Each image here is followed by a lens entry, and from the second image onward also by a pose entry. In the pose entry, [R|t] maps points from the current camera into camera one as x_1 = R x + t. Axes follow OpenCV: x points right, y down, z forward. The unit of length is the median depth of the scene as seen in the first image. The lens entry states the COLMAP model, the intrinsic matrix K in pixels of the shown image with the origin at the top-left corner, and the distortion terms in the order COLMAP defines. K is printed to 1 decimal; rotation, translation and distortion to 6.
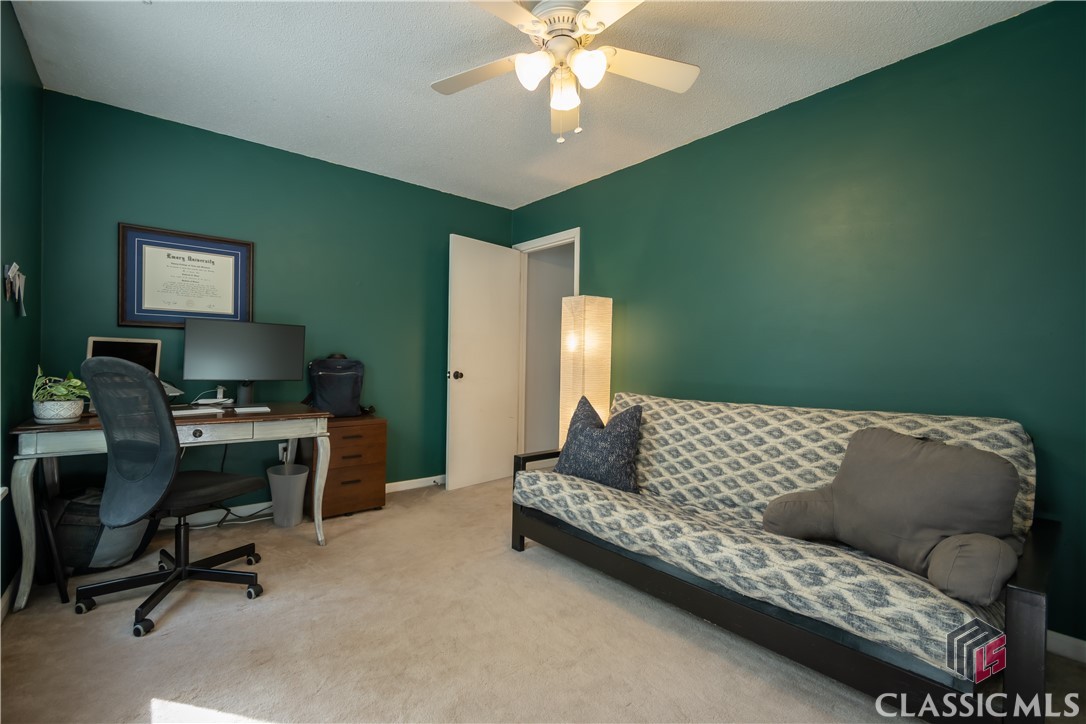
lens RADIAL K [[477.2, 0, 544.0], [0, 477.2, 362.6], [0, 0, 1]] dist [0.011680, -0.006441]
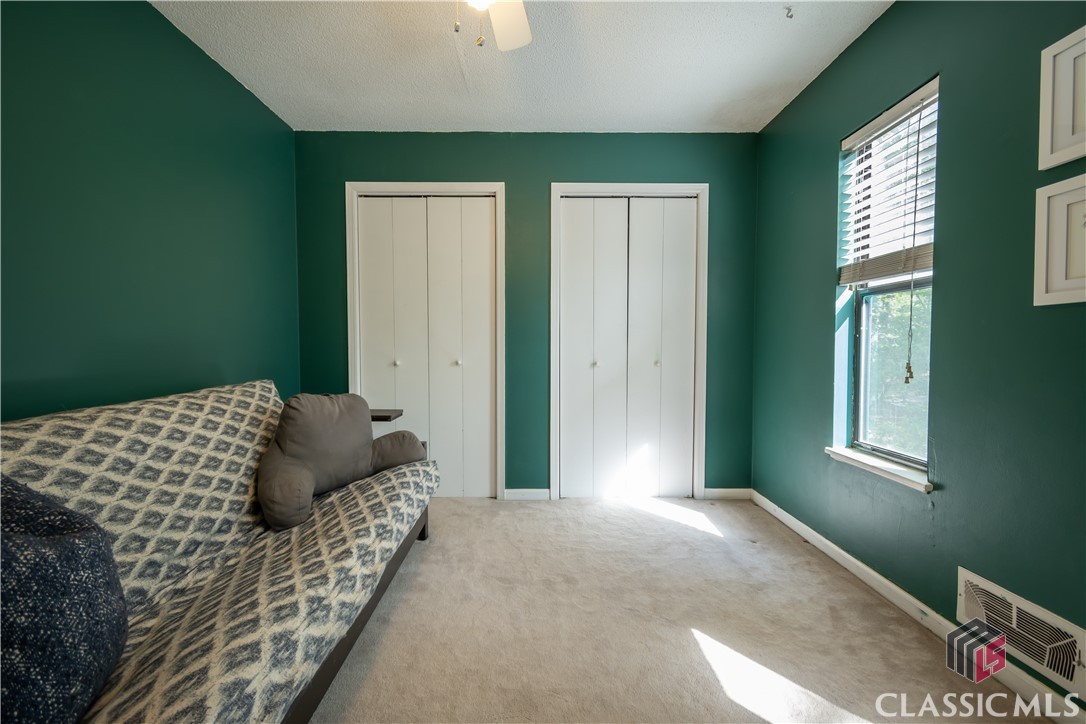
lens RADIAL K [[477.2, 0, 544.0], [0, 477.2, 362.6], [0, 0, 1]] dist [0.011680, -0.006441]
pose [[-0.774659, -0.038465, 0.631208, -0.414149], [-0.011388, 0.998835, 0.046891, -0.005253], [-0.632276, 0.029136, -0.774195, 1.203817]]
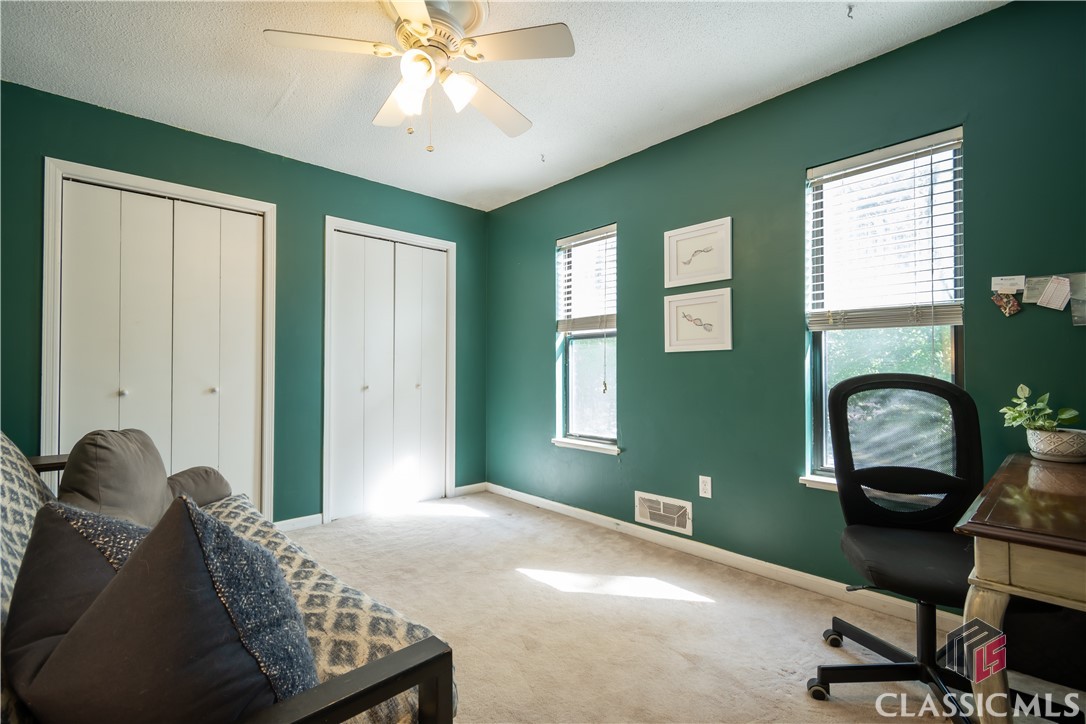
lens RADIAL K [[477.2, 0, 544.0], [0, 477.2, 362.6], [0, 0, 1]] dist [0.011680, -0.006441]
pose [[-0.998880, -0.016914, -0.044198, -0.130757], [-0.016212, 0.999737, -0.016198, -0.002366], [0.044460, -0.015464, -0.998891, 1.585047]]
